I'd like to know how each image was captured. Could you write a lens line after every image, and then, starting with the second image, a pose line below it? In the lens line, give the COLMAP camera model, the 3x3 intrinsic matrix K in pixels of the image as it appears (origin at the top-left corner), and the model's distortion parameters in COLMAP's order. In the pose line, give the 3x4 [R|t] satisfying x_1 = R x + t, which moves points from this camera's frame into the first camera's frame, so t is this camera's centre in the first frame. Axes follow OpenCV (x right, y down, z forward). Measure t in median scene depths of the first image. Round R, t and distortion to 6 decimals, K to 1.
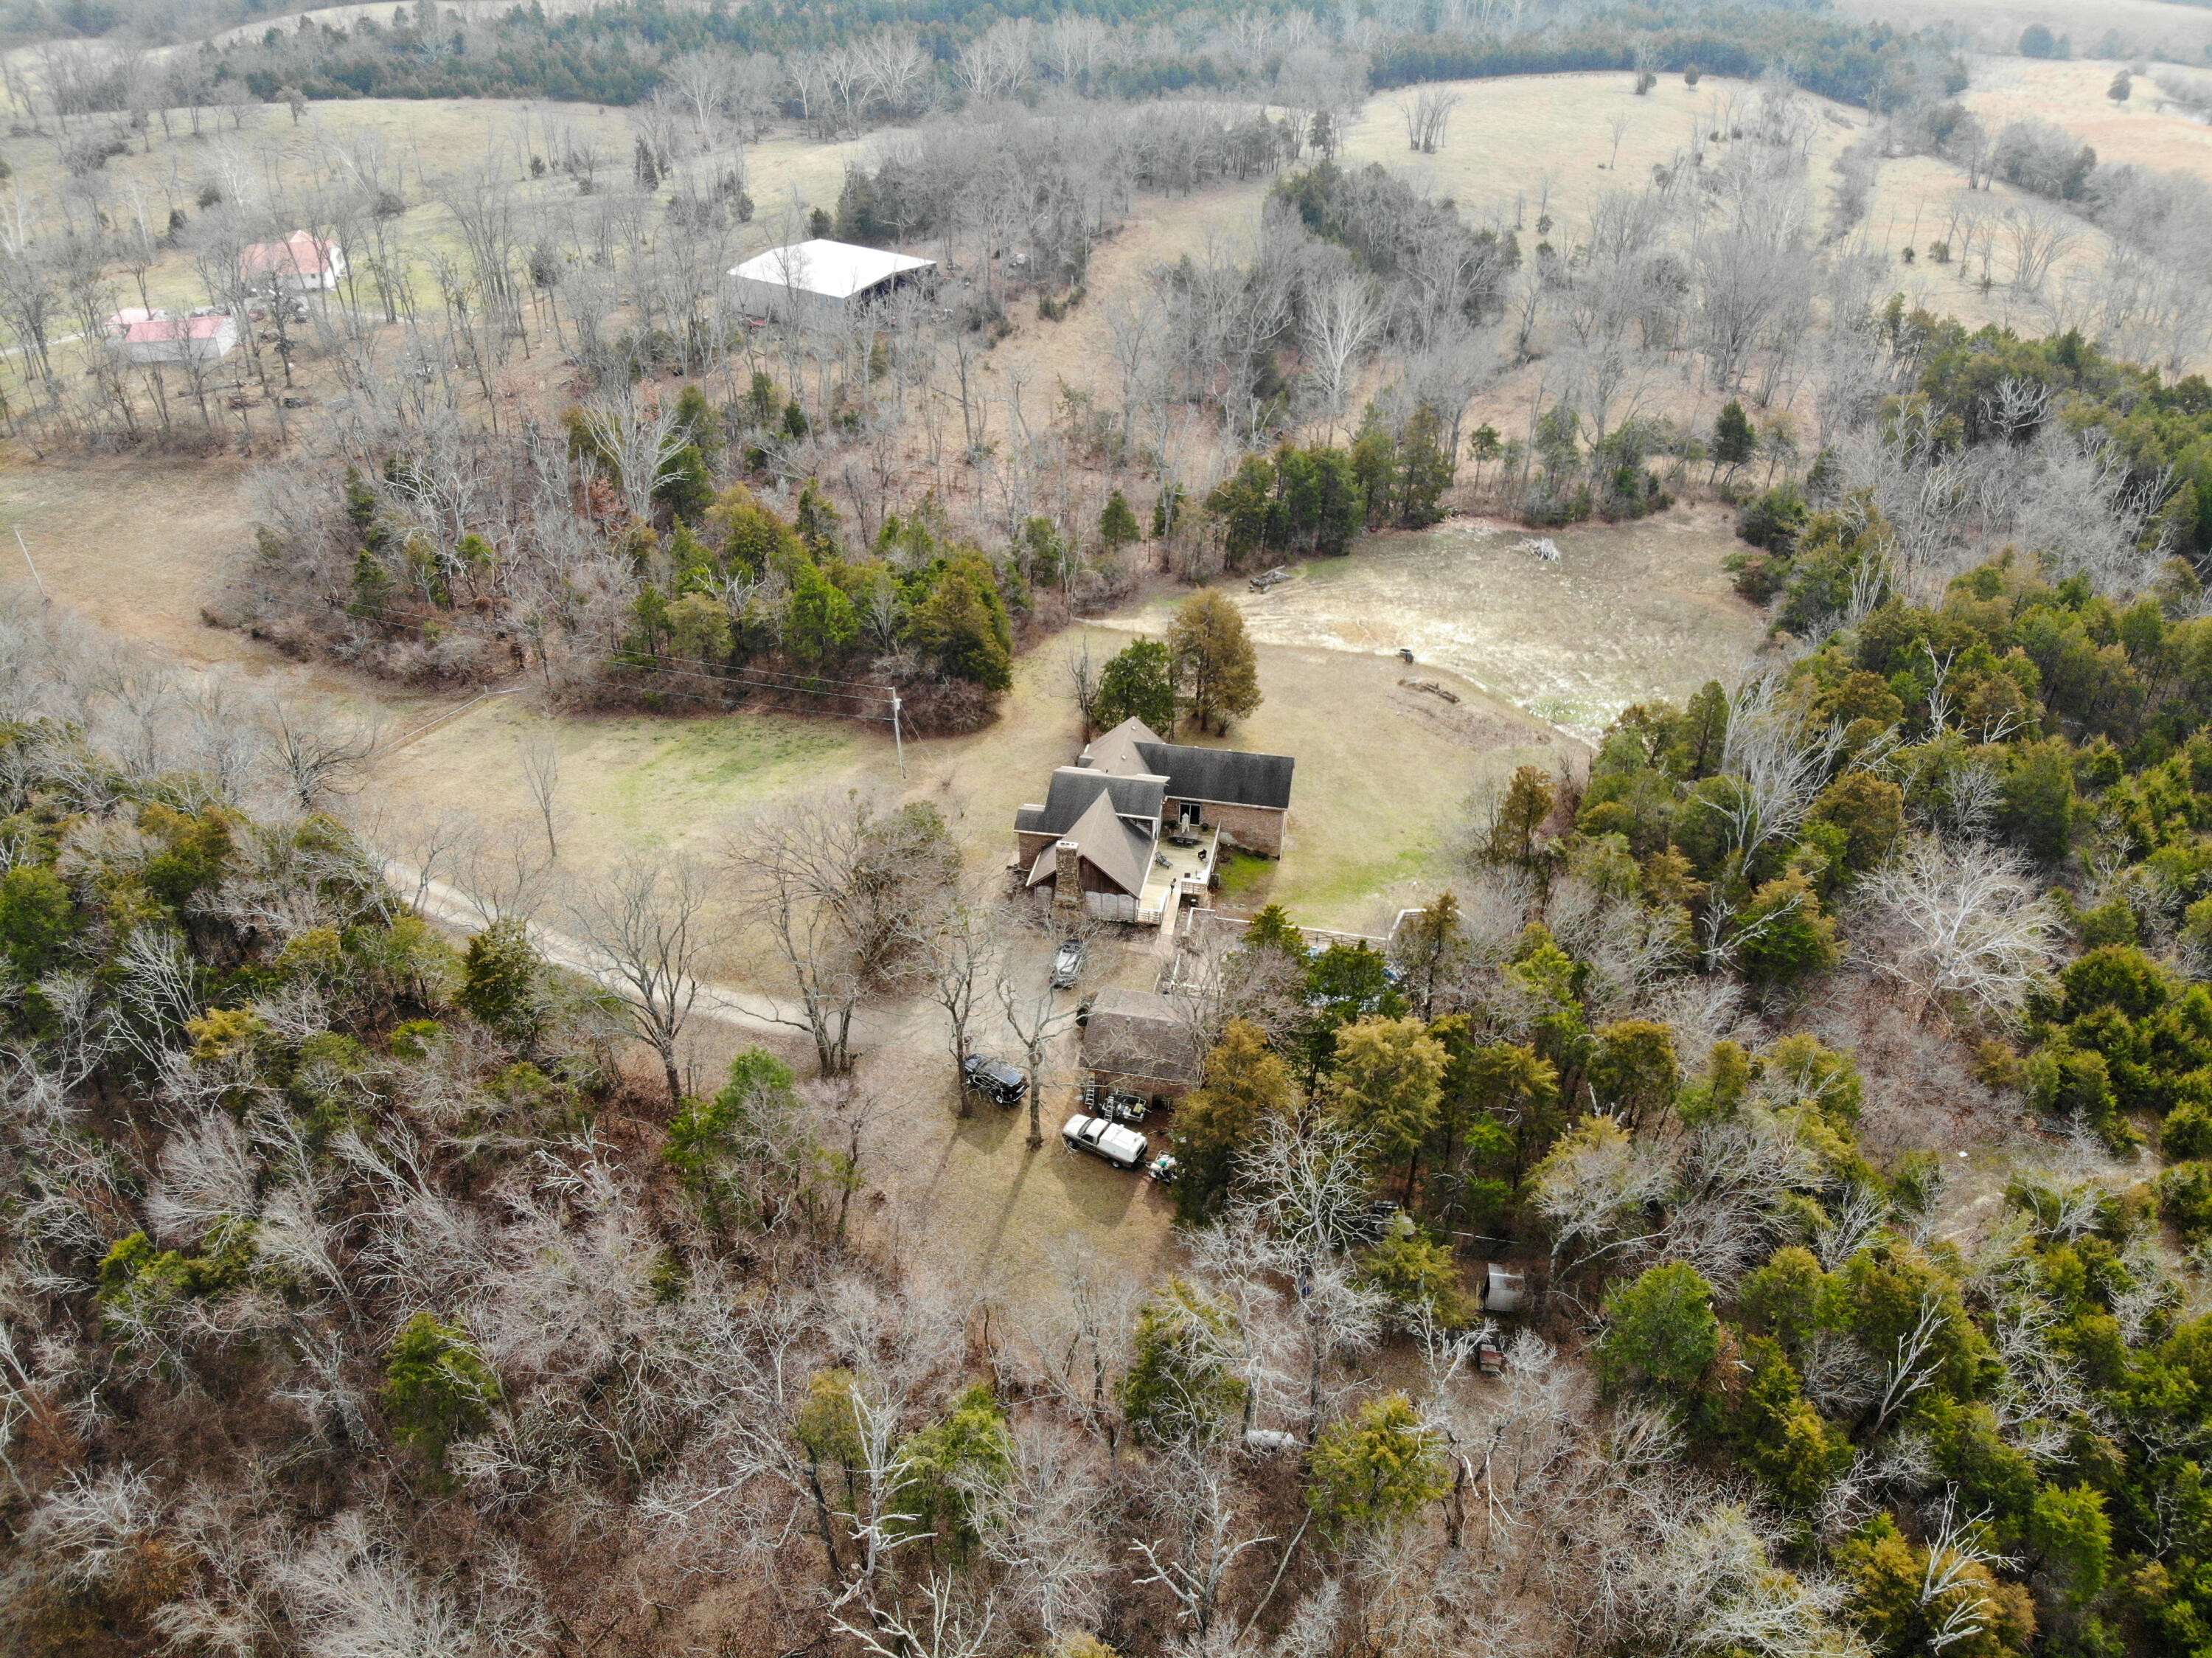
lens RADIAL K [[1623.5, 0, 1111.4], [0, 1623.5, 830.1], [0, 0, 1]] dist [0.087294, -0.221321]
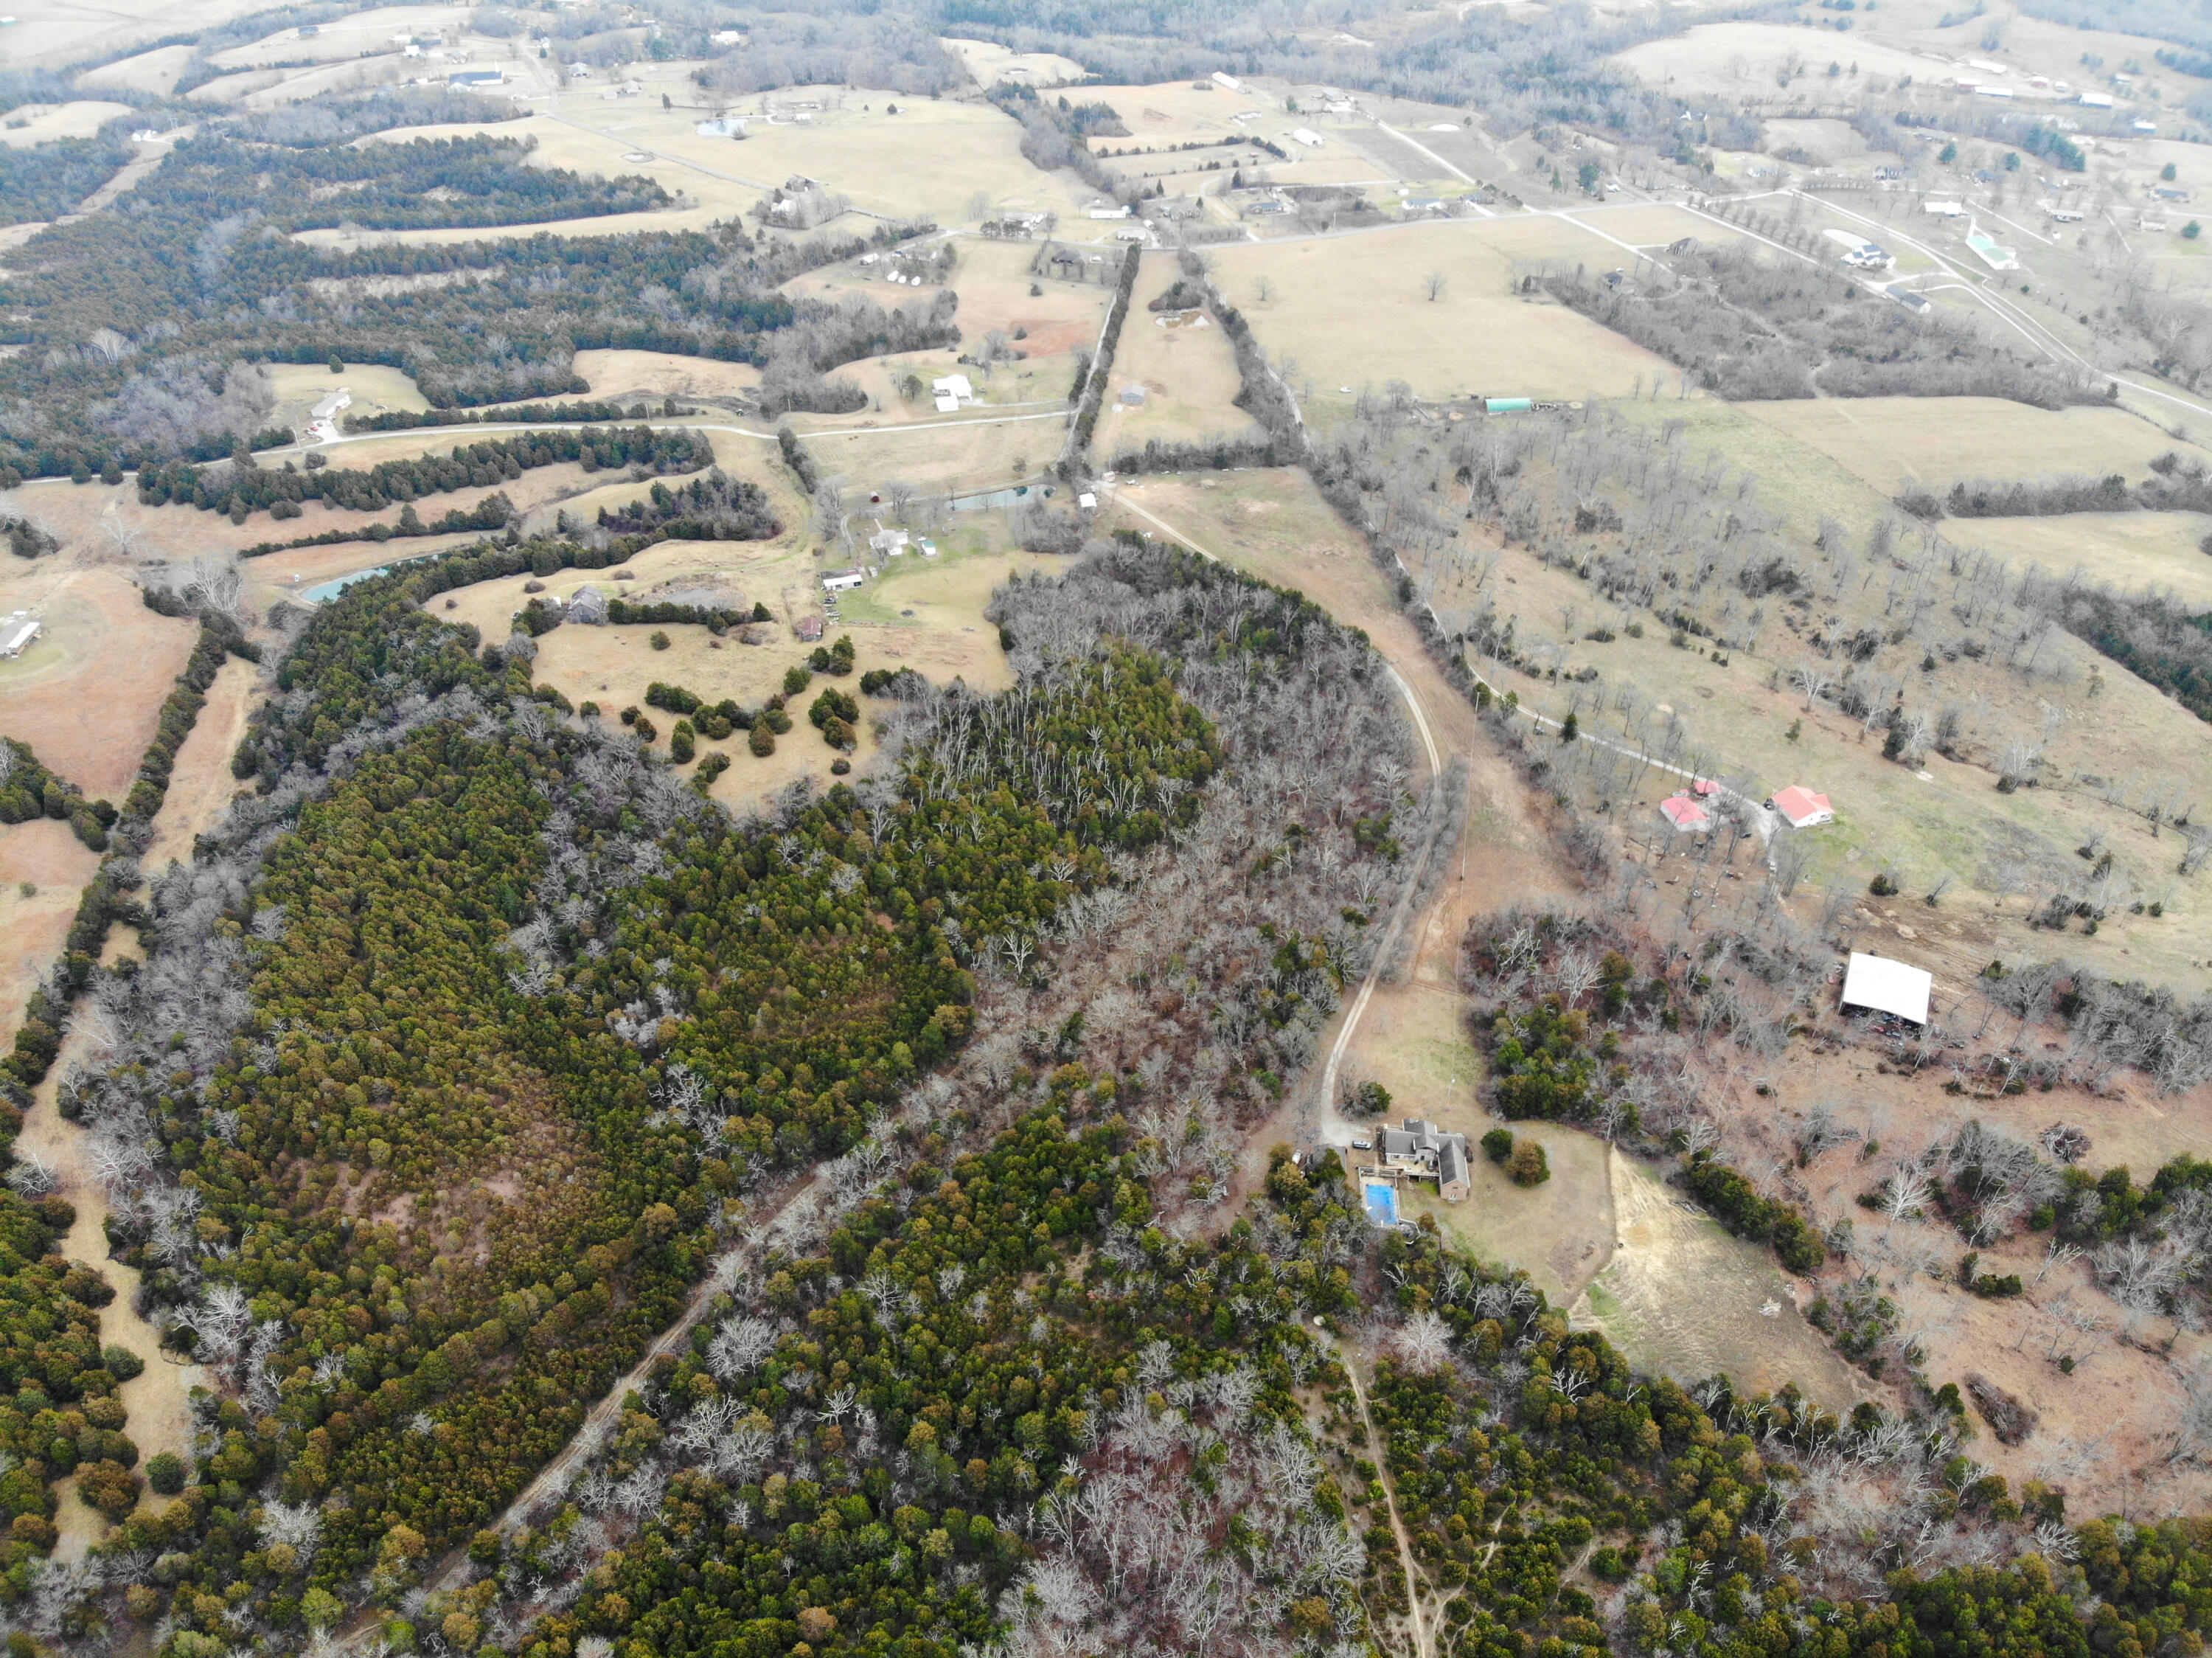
lens RADIAL K [[1637.9, 0, 1106.0], [0, 1637.9, 829.0], [0, 0, 1]] dist [0.042870, -0.142113]
pose [[0.112267, 0.599318, -0.792599, 1.737731], [-0.567427, 0.693470, 0.443989, -1.243406], [0.815734, 0.399897, 0.417923, -0.928966]]
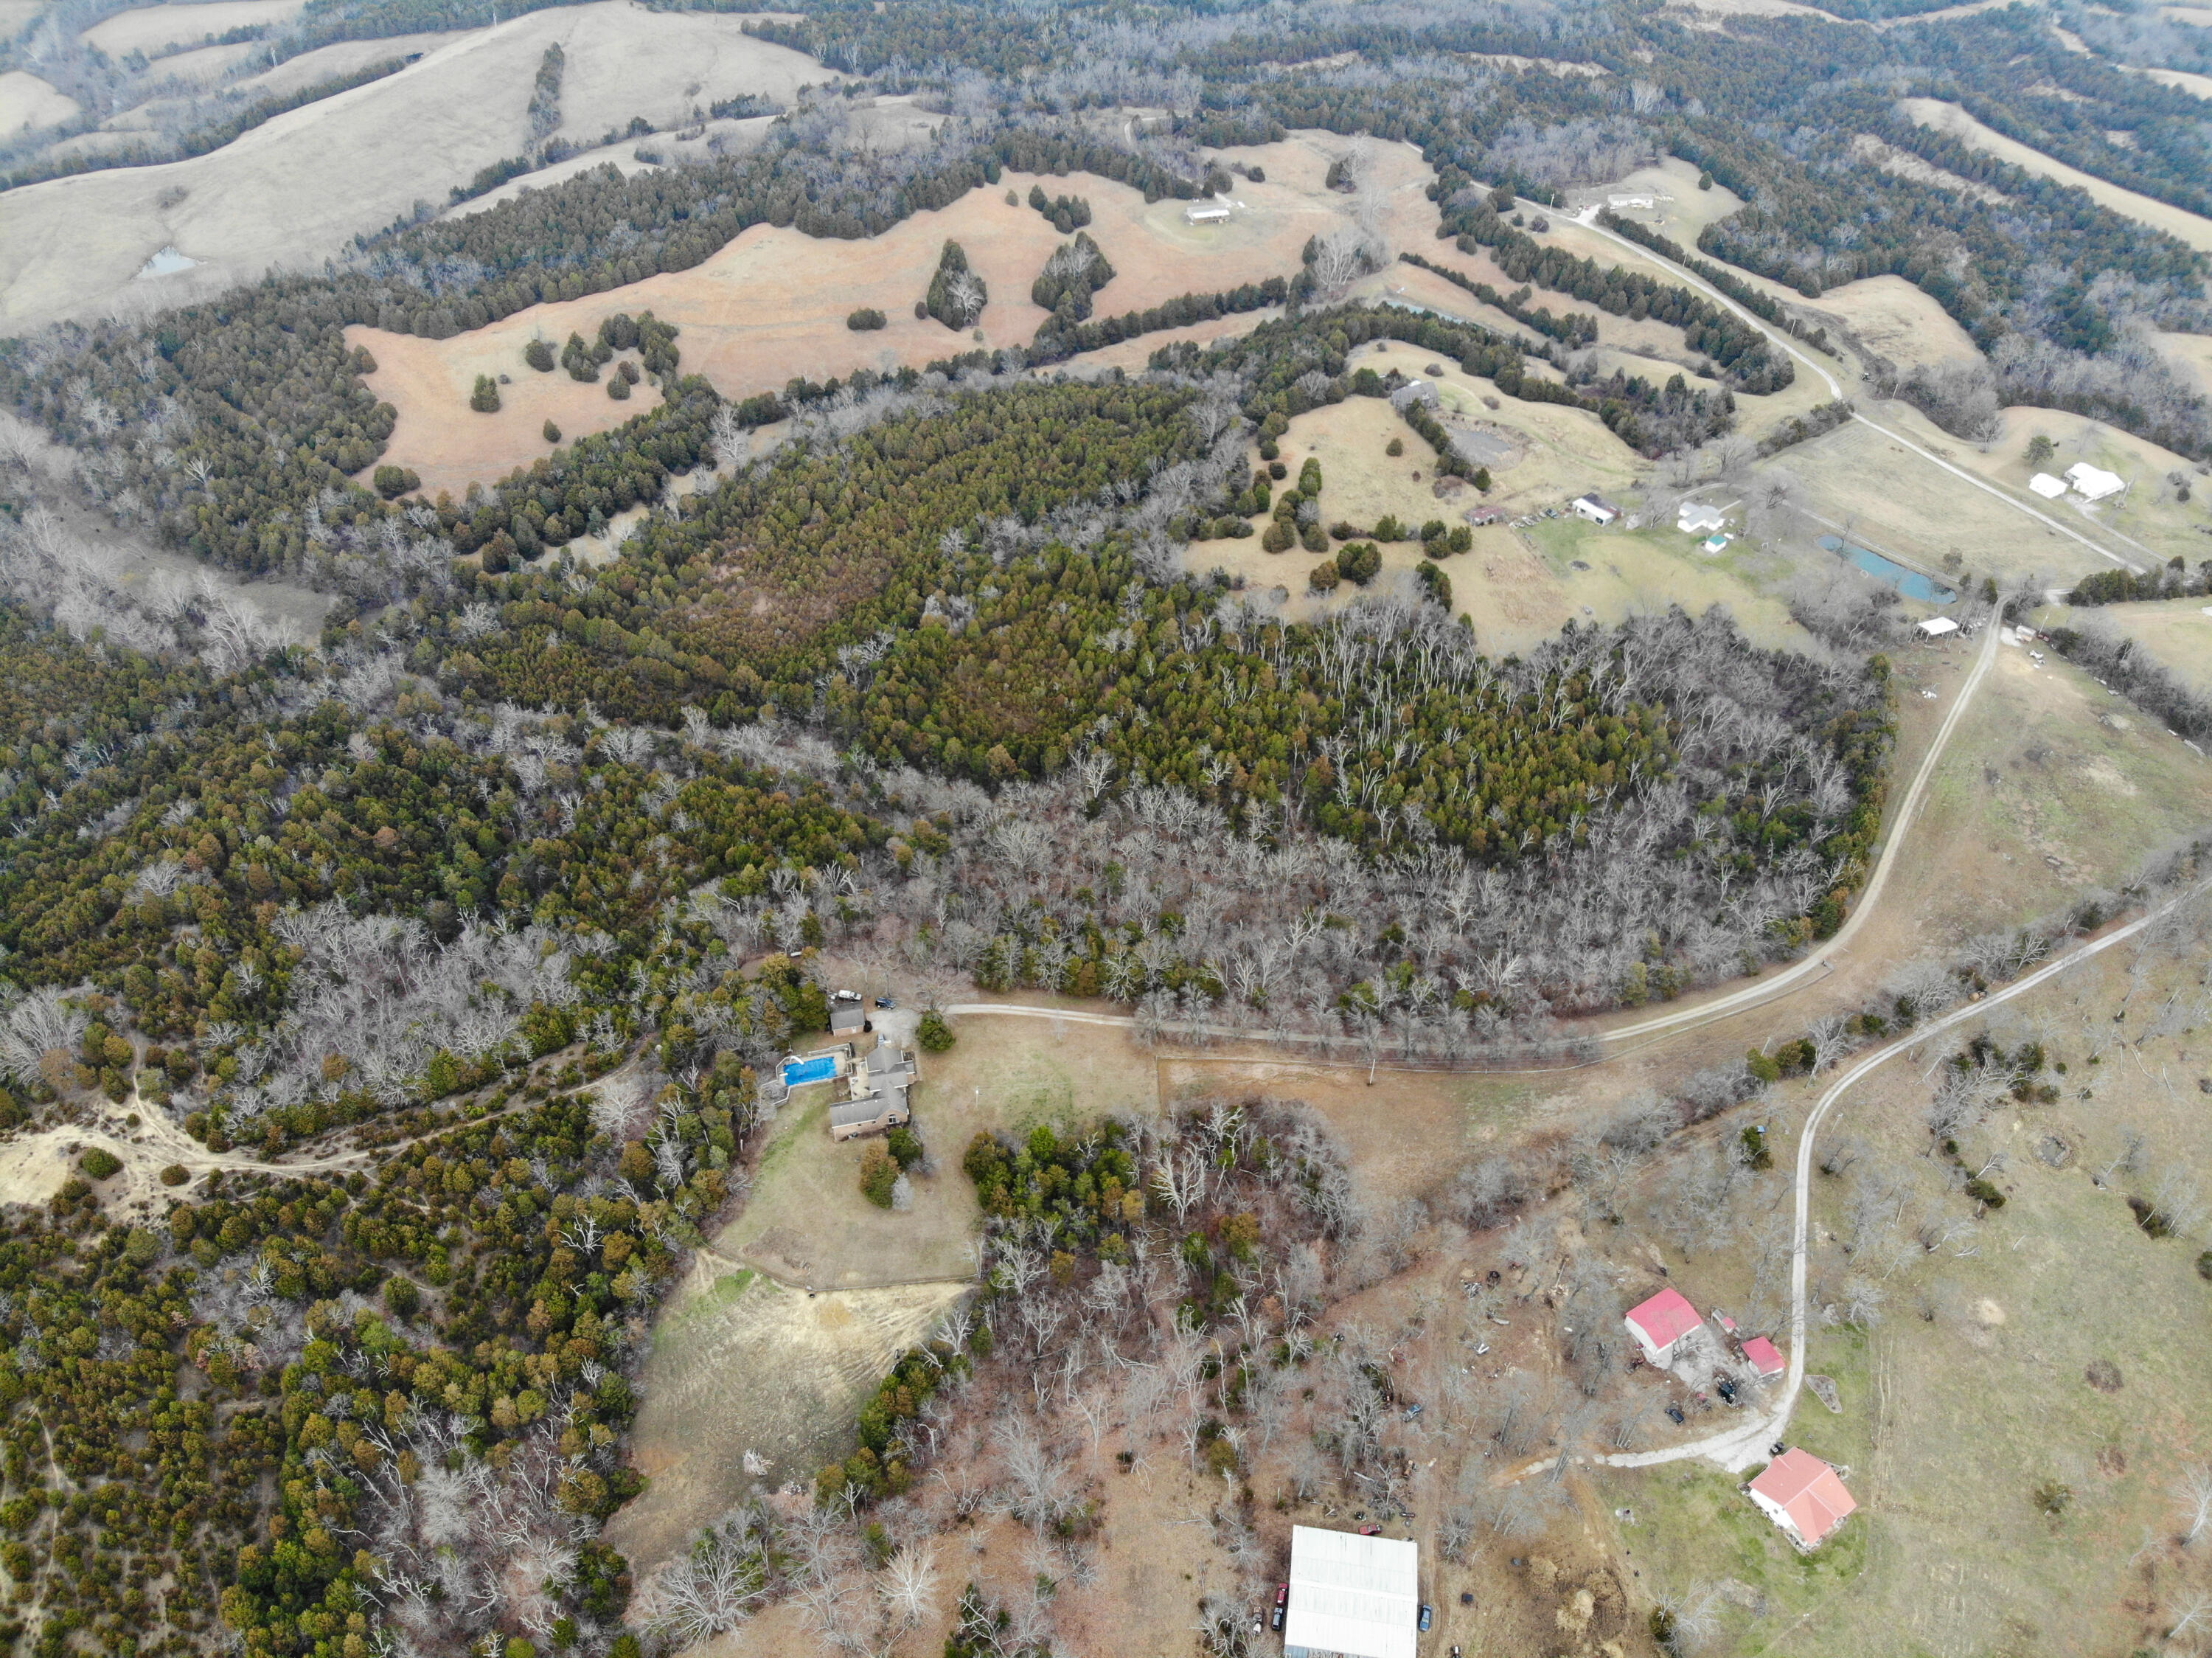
lens RADIAL K [[1623.5, 0, 1111.4], [0, 1623.5, 830.1], [0, 0, 1]] dist [0.087294, -0.221321]
pose [[-0.917070, 0.249131, -0.311313, 0.349039], [-0.241878, 0.273101, 0.931080, -2.436456], [0.316981, 0.929166, -0.190194, 1.015418]]
